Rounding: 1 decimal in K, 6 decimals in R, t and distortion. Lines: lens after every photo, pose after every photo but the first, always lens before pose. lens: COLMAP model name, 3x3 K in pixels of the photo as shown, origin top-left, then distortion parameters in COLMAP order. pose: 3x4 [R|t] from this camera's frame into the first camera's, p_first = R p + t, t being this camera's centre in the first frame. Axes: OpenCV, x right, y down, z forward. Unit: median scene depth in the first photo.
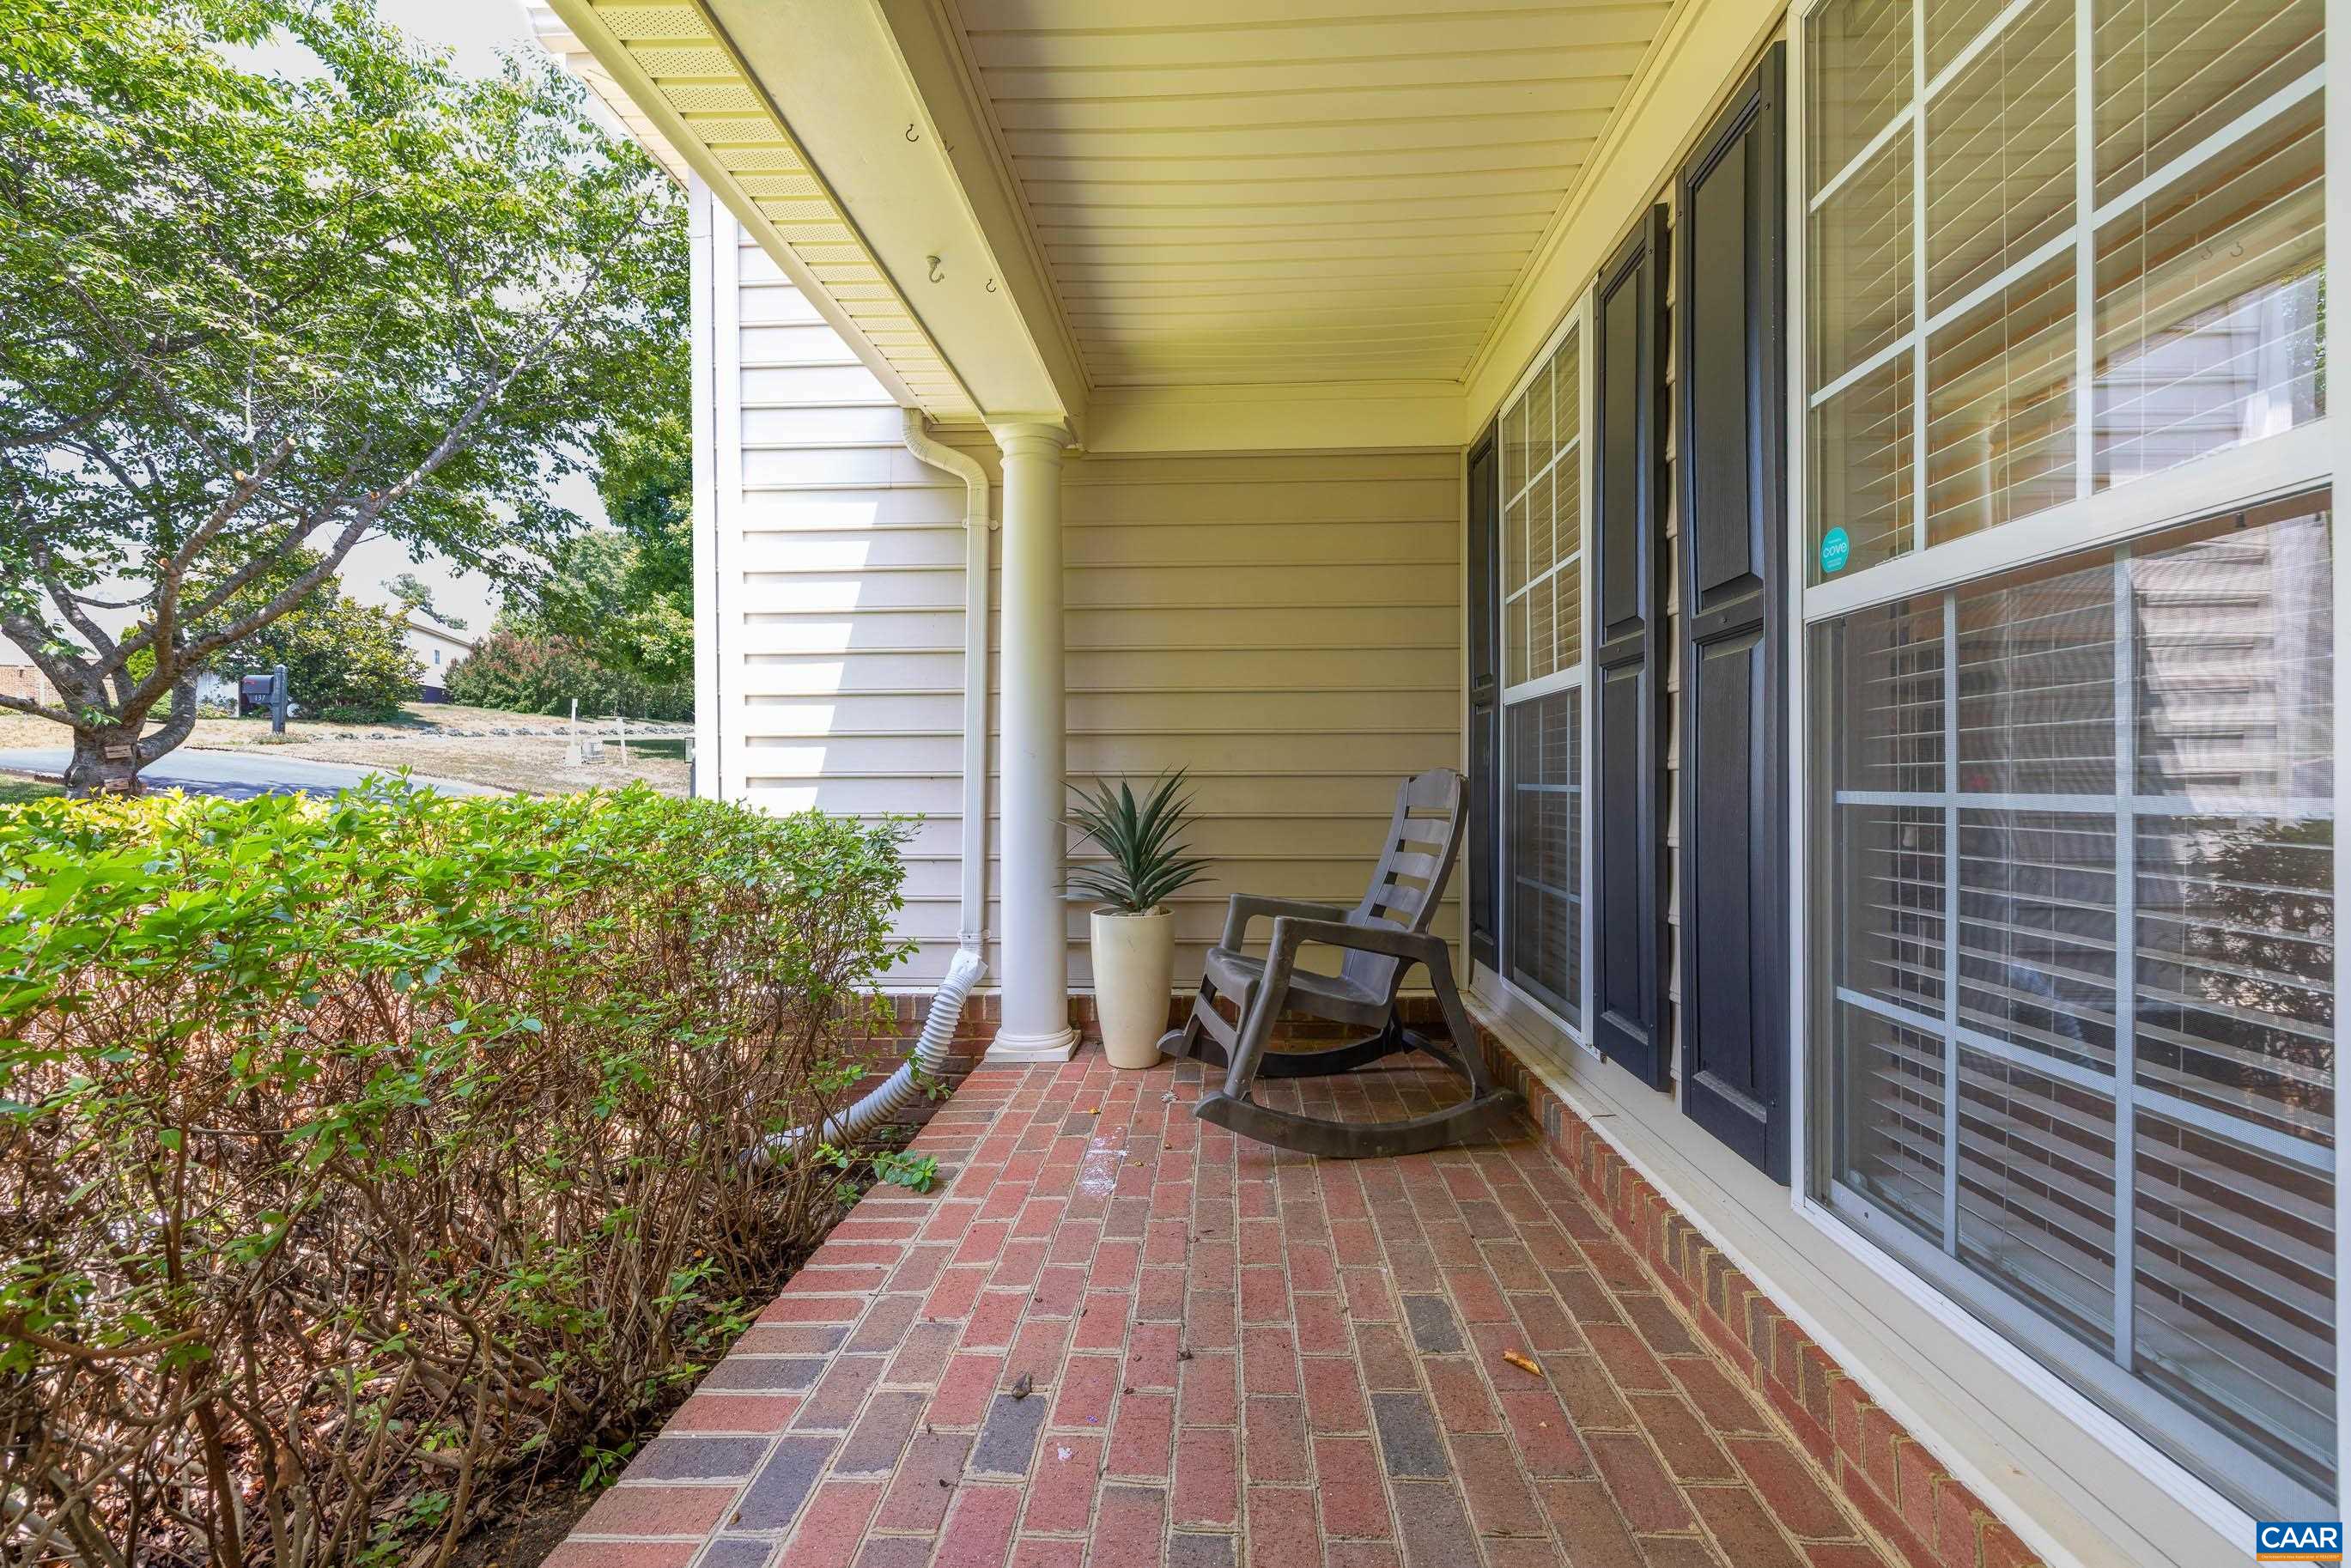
lens RADIAL K [[992.9, 0, 1172.1], [0, 992.9, 779.0], [0, 0, 1]] dist [0.002892, 0.001260]
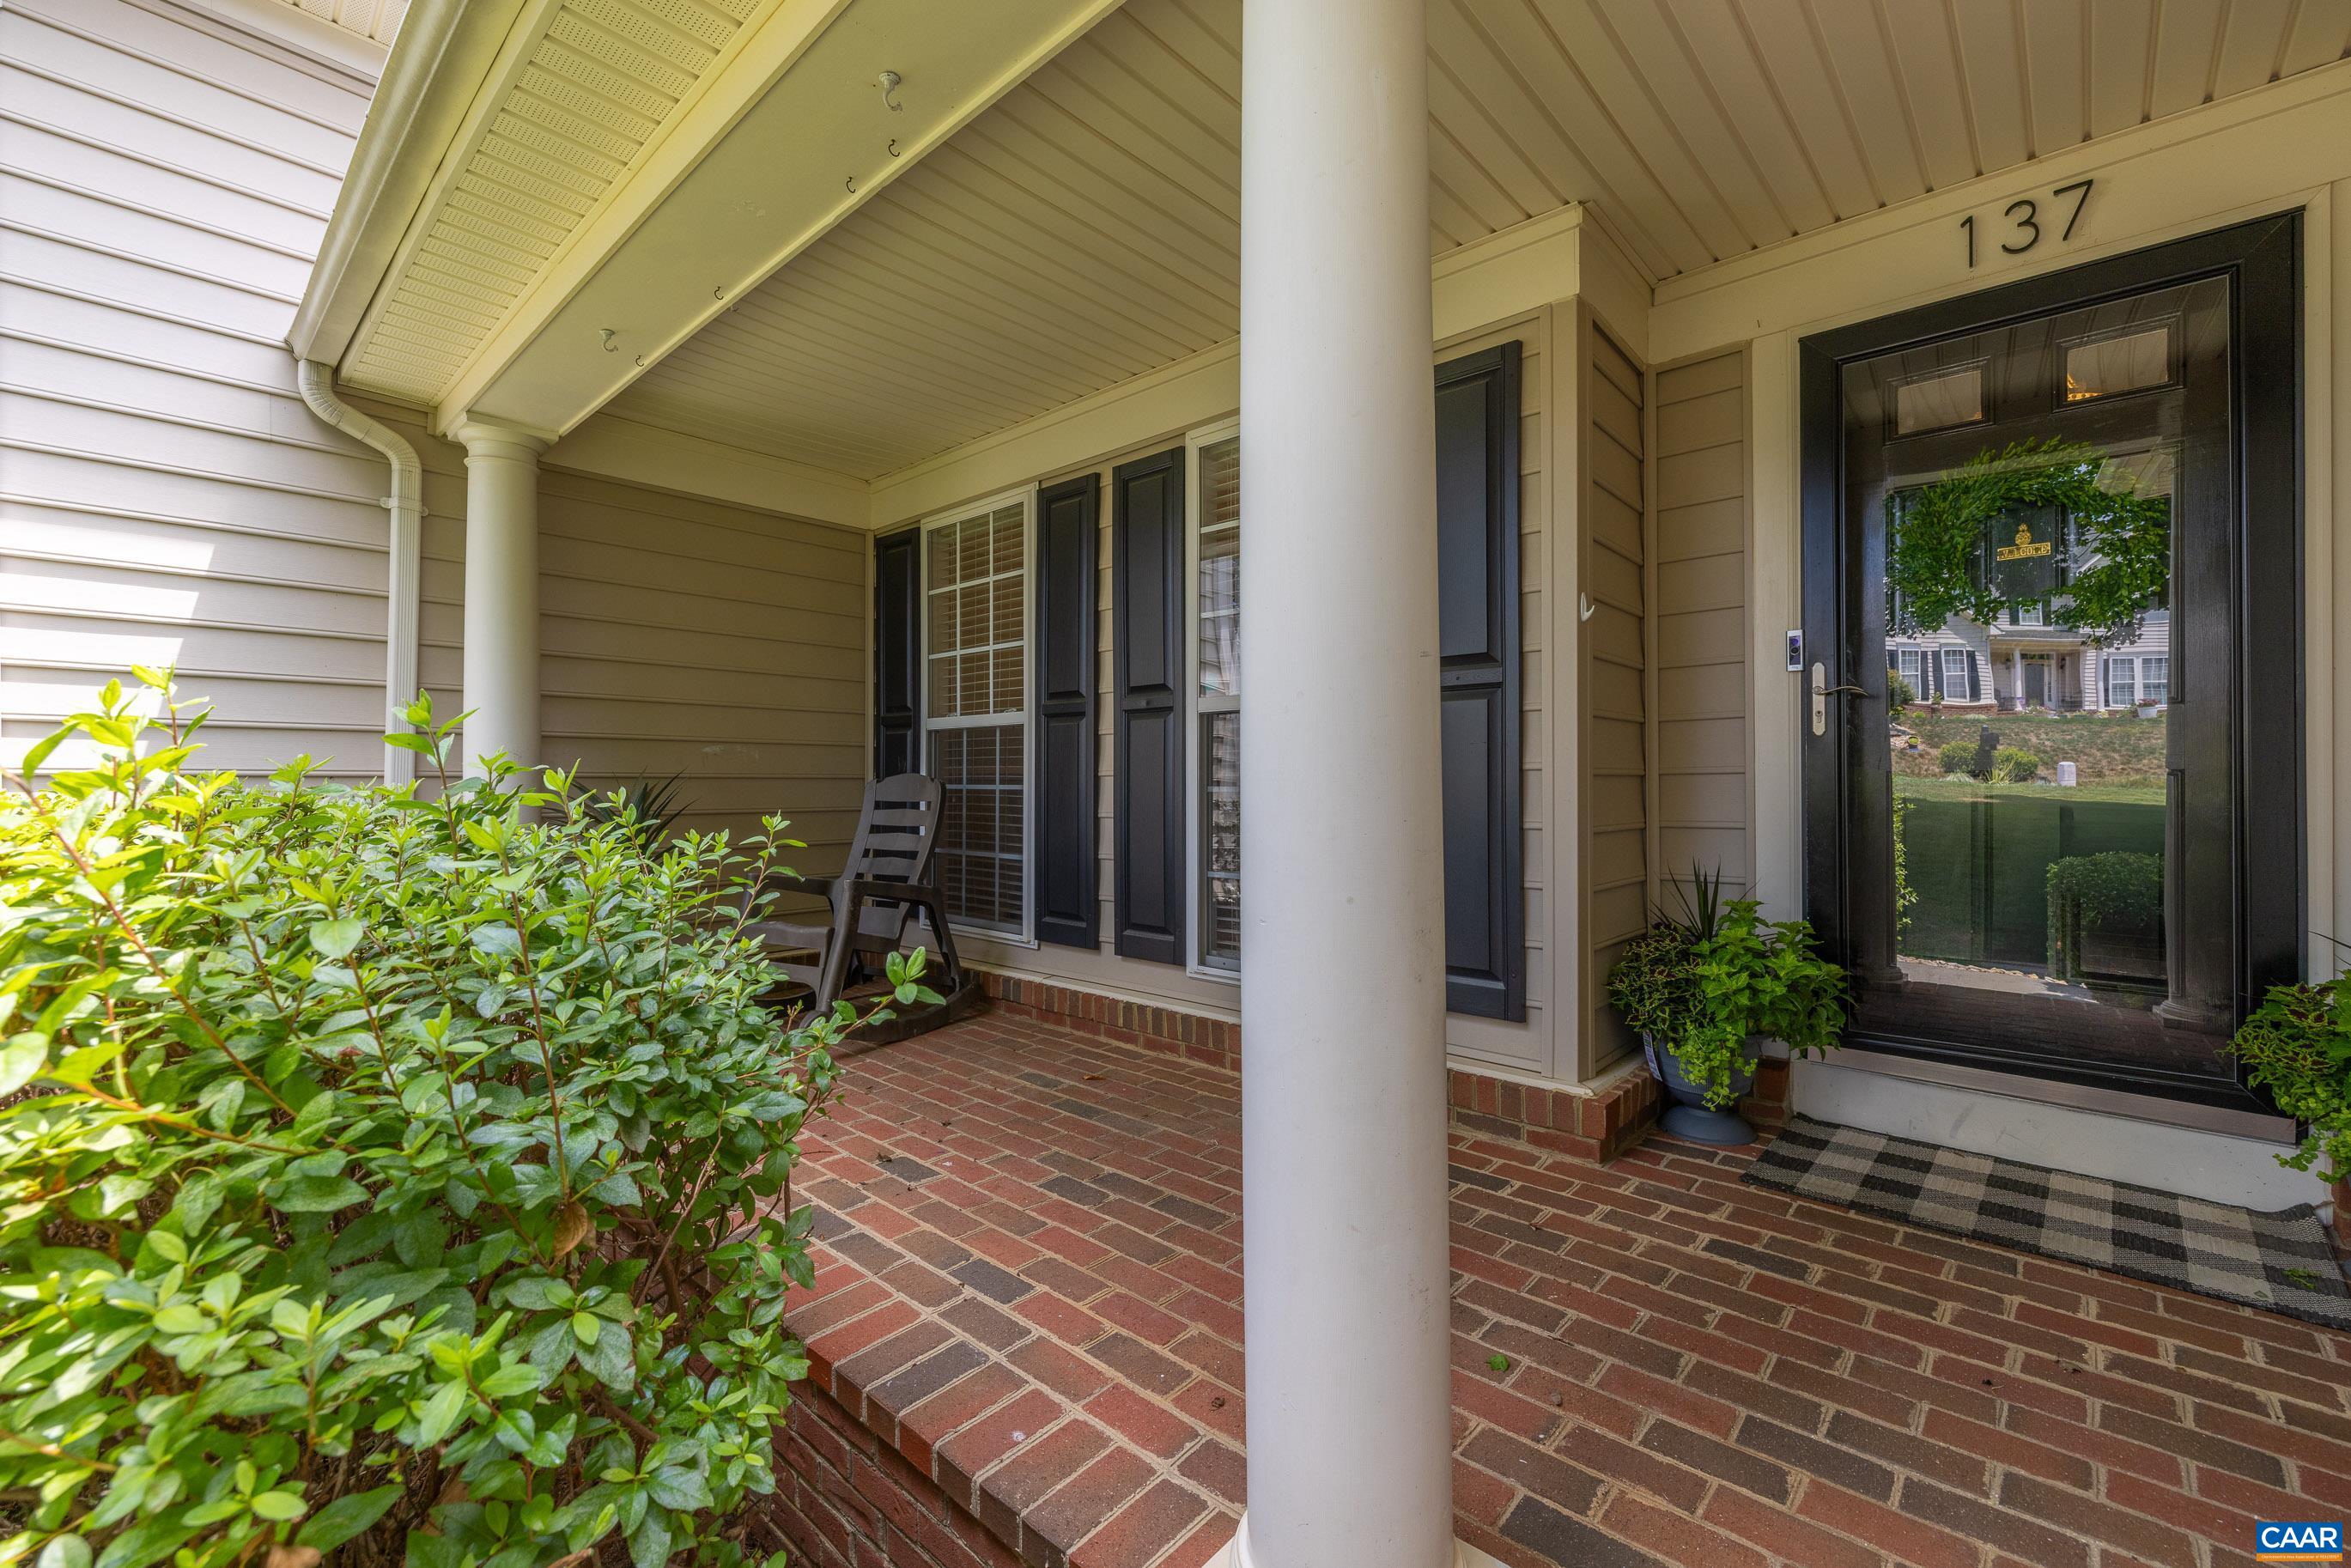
lens RADIAL K [[992.9, 0, 1179.1], [0, 992.9, 782.3], [0, 0, 1]] dist [0.002892, 0.001260]
pose [[0.634334, 0.003968, 0.773049, -0.695083], [-0.003545, 0.999991, -0.002224, 0.004047], [-0.773051, -0.001330, 0.634343, -0.246087]]
